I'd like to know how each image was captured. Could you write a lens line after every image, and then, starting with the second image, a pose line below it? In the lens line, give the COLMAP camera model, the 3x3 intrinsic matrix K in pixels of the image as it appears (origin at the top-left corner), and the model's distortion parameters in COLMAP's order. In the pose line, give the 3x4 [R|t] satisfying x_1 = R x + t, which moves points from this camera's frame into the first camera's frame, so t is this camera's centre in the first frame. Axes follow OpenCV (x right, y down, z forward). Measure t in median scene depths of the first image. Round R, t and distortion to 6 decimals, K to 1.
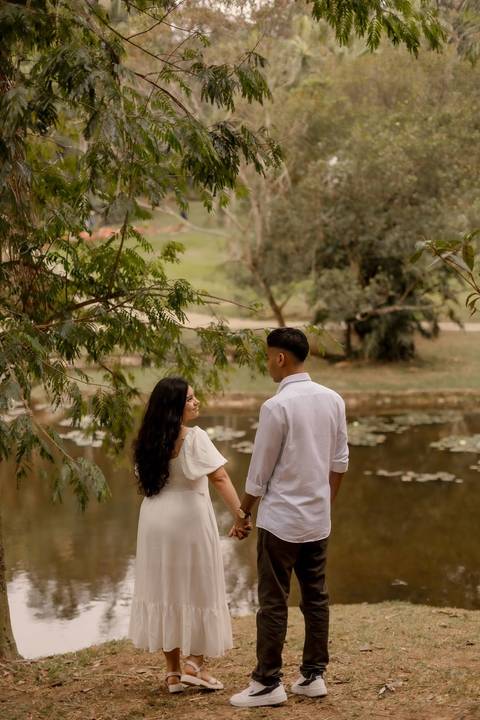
lens RADIAL K [[1059.4, 0, 240.0], [0, 1059.4, 360.0], [0, 0, 1]] dist [0.000669, -0.031968]
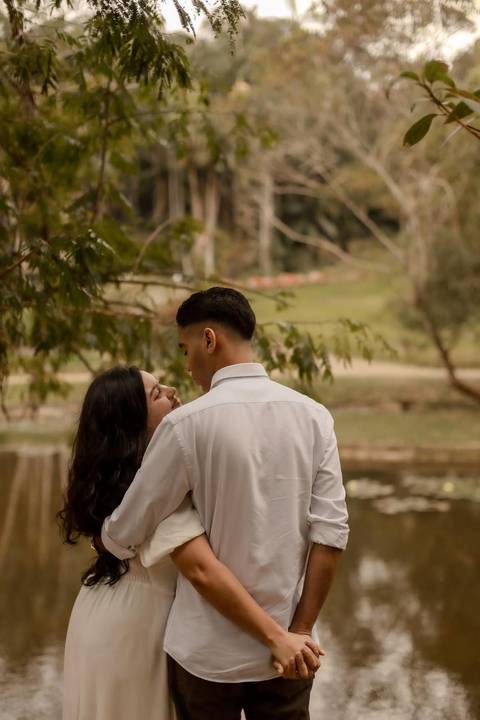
lens RADIAL K [[1059.4, 0, 240.0], [0, 1059.4, 360.0], [0, 0, 1]] dist [0.000669, -0.031968]
pose [[0.981820, 0.015394, -0.189189, 0.038511], [-0.025308, 0.998424, -0.050096, 0.008214], [0.188120, 0.053973, 0.980662, 0.101020]]
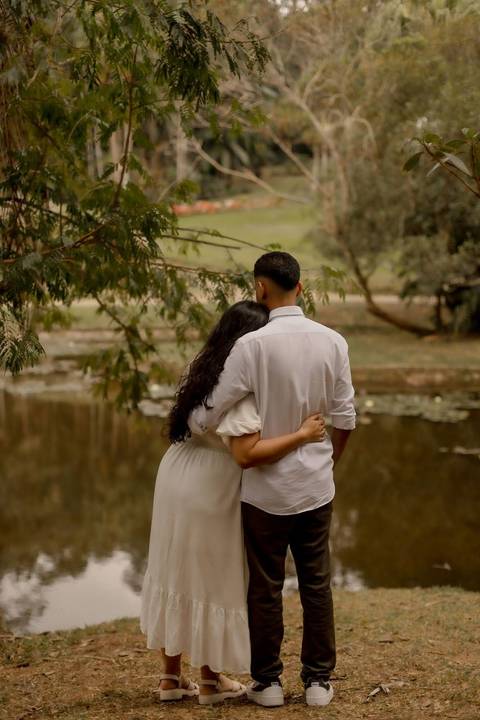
lens RADIAL K [[1059.4, 0, 240.0], [0, 1059.4, 360.0], [0, 0, 1]] dist [0.000669, -0.031968]
pose [[0.994666, 0.017033, -0.101733, 0.025447], [-0.015105, 0.999692, 0.019685, 0.008245], [0.102036, -0.018043, 0.994617, 0.037751]]
